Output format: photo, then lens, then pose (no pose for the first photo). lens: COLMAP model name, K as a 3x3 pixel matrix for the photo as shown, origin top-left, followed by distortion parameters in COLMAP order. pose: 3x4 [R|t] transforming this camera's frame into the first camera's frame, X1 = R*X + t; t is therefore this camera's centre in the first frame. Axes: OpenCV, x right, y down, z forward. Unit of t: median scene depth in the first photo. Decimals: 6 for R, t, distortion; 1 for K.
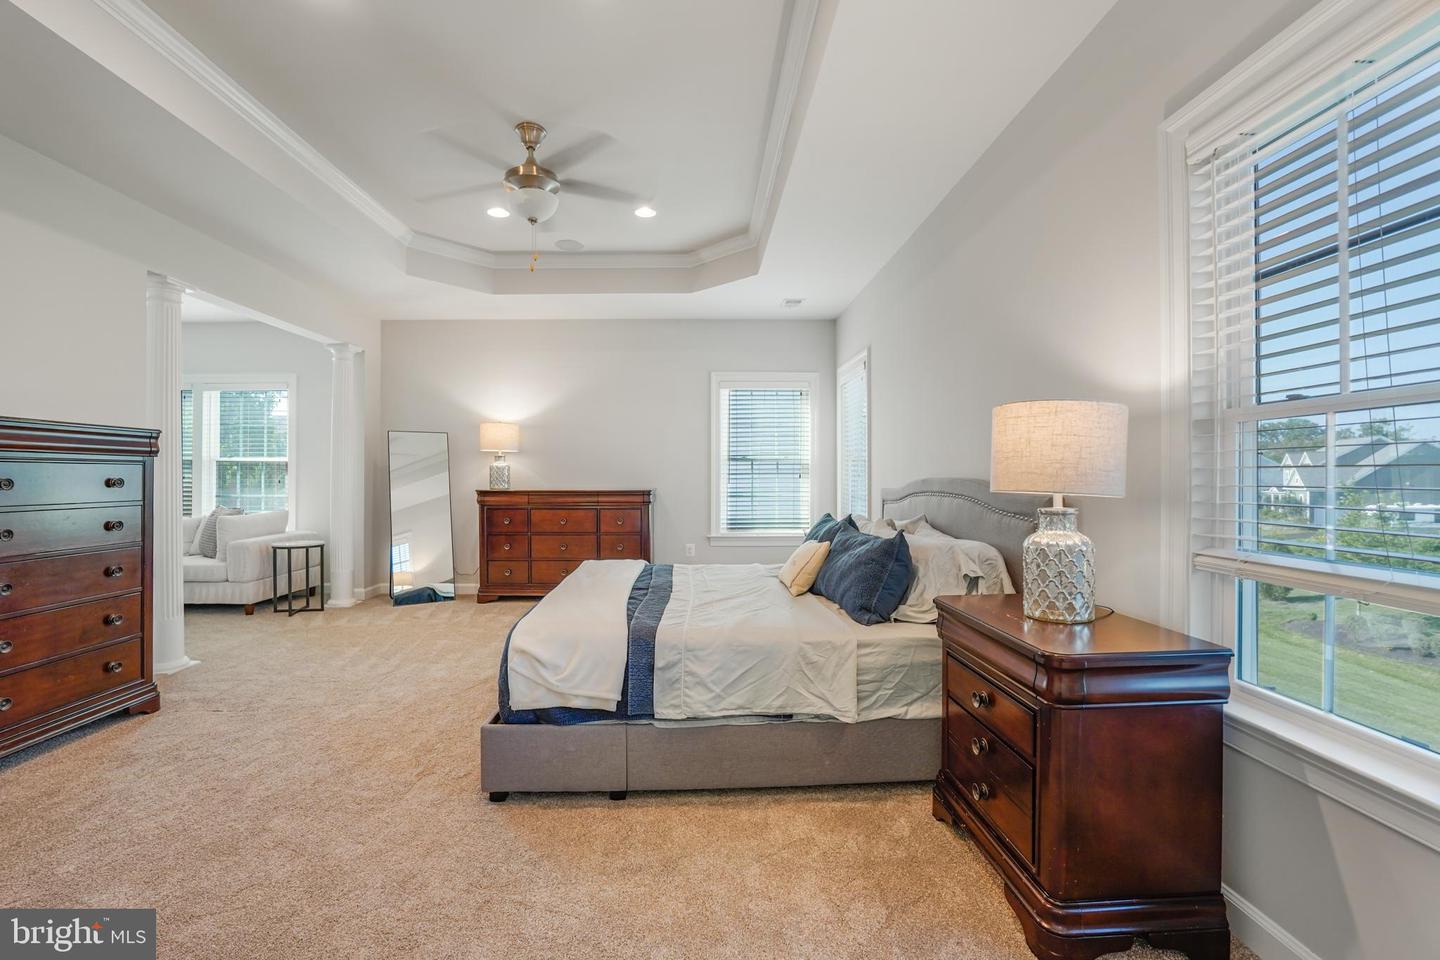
lens RADIAL K [[625.8, 0, 720.0], [0, 625.8, 480.0], [0, 0, 1]] dist [-0.018405, 0.000447]
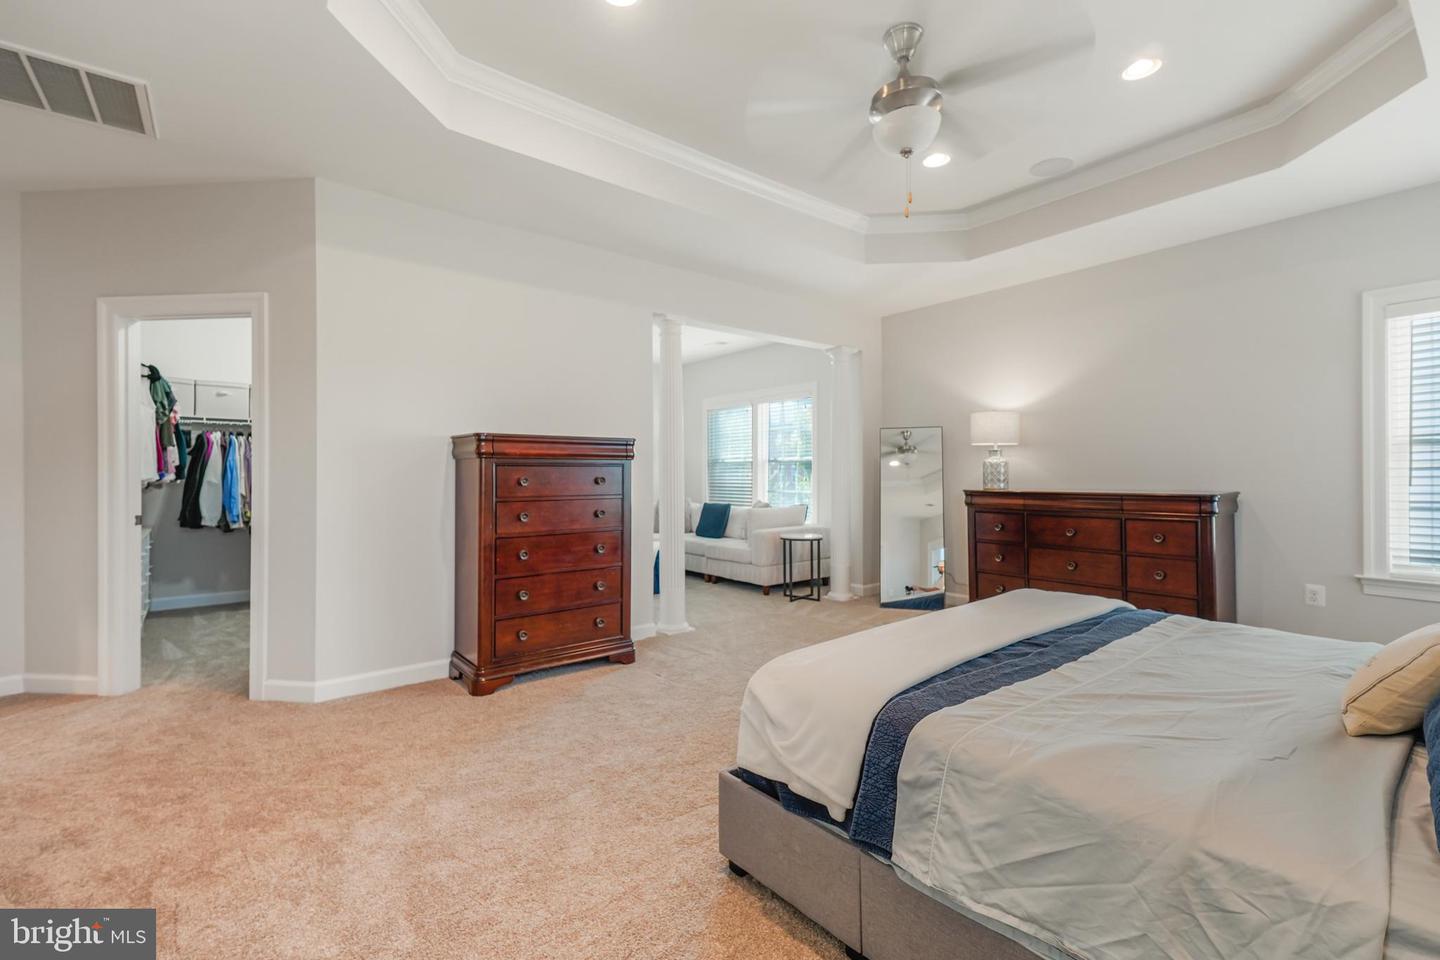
lens RADIAL K [[640.6, 0, 721.9], [0, 640.6, 477.1], [0, 0, 1]] dist [0.025965, 0.000584]
pose [[0.608439, 0.000898, -0.793600, 0.189251], [-0.001259, 0.999999, 0.000166, -0.002766], [0.793600, 0.000898, 0.608439, 0.286208]]
